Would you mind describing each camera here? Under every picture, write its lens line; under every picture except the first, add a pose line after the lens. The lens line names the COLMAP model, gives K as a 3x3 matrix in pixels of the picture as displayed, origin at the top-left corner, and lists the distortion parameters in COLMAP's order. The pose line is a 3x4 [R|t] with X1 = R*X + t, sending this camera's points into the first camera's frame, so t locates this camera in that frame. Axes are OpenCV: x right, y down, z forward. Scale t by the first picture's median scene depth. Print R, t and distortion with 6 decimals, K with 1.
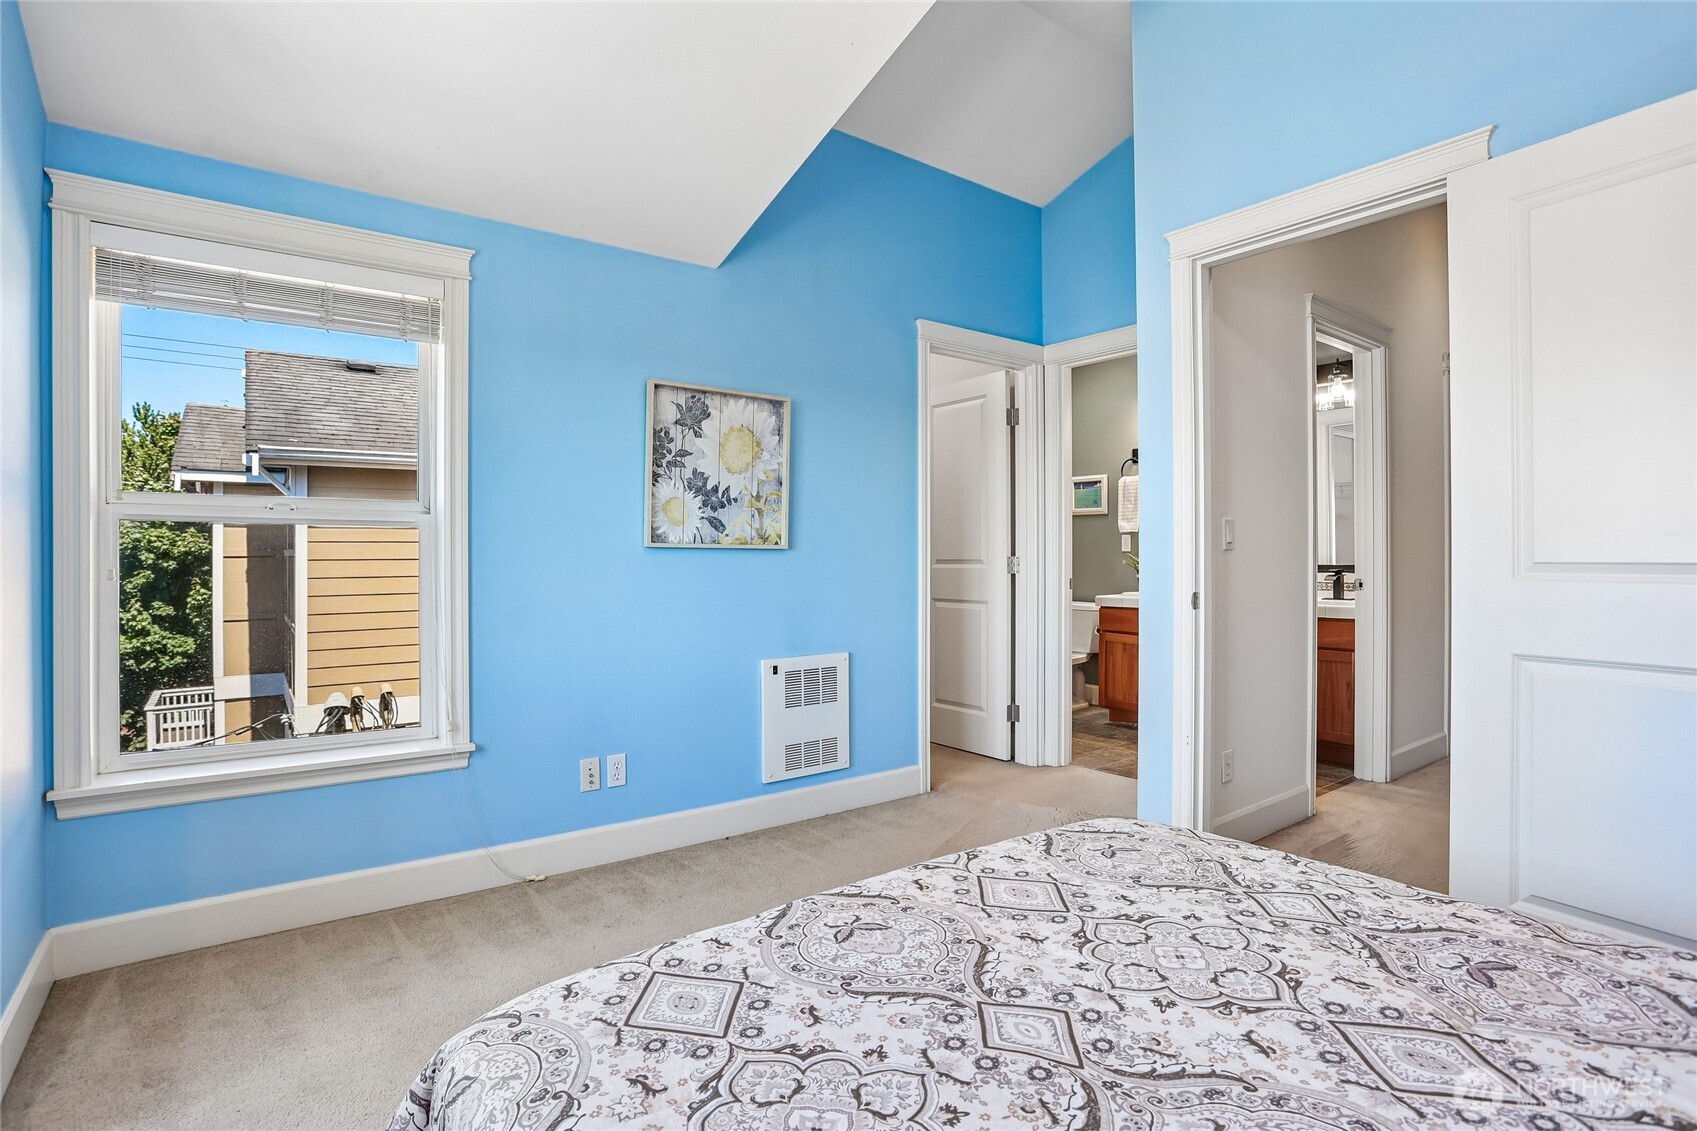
lens RADIAL K [[839.7, 0, 842.5], [0, 839.7, 554.0], [0, 0, 1]] dist [-0.061900, 0.022003]
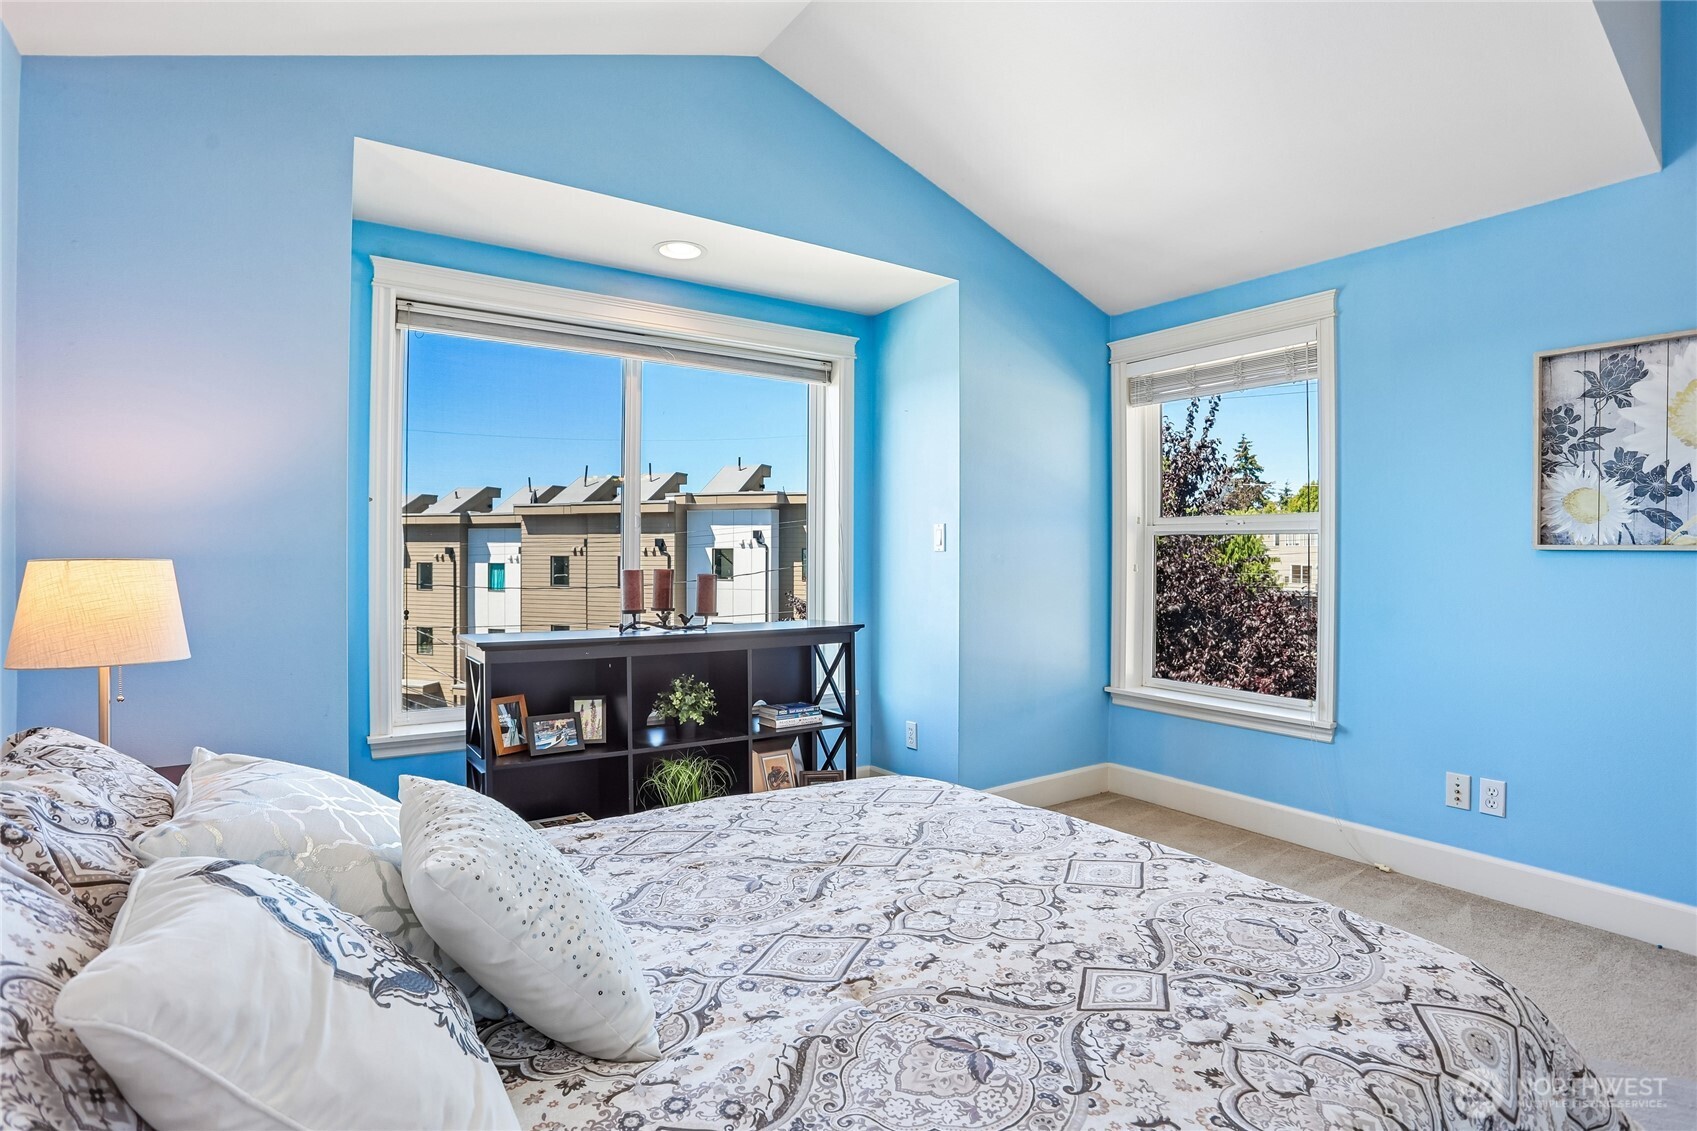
lens RADIAL K [[839.7, 0, 880.9], [0, 839.7, 560.0], [0, 0, 1]] dist [-0.061900, 0.022003]
pose [[-0.003973, 0.007603, -0.999963, 0.623617], [-0.003824, 0.999964, 0.007618, -0.001692], [0.999985, 0.003854, -0.003944, 0.344822]]
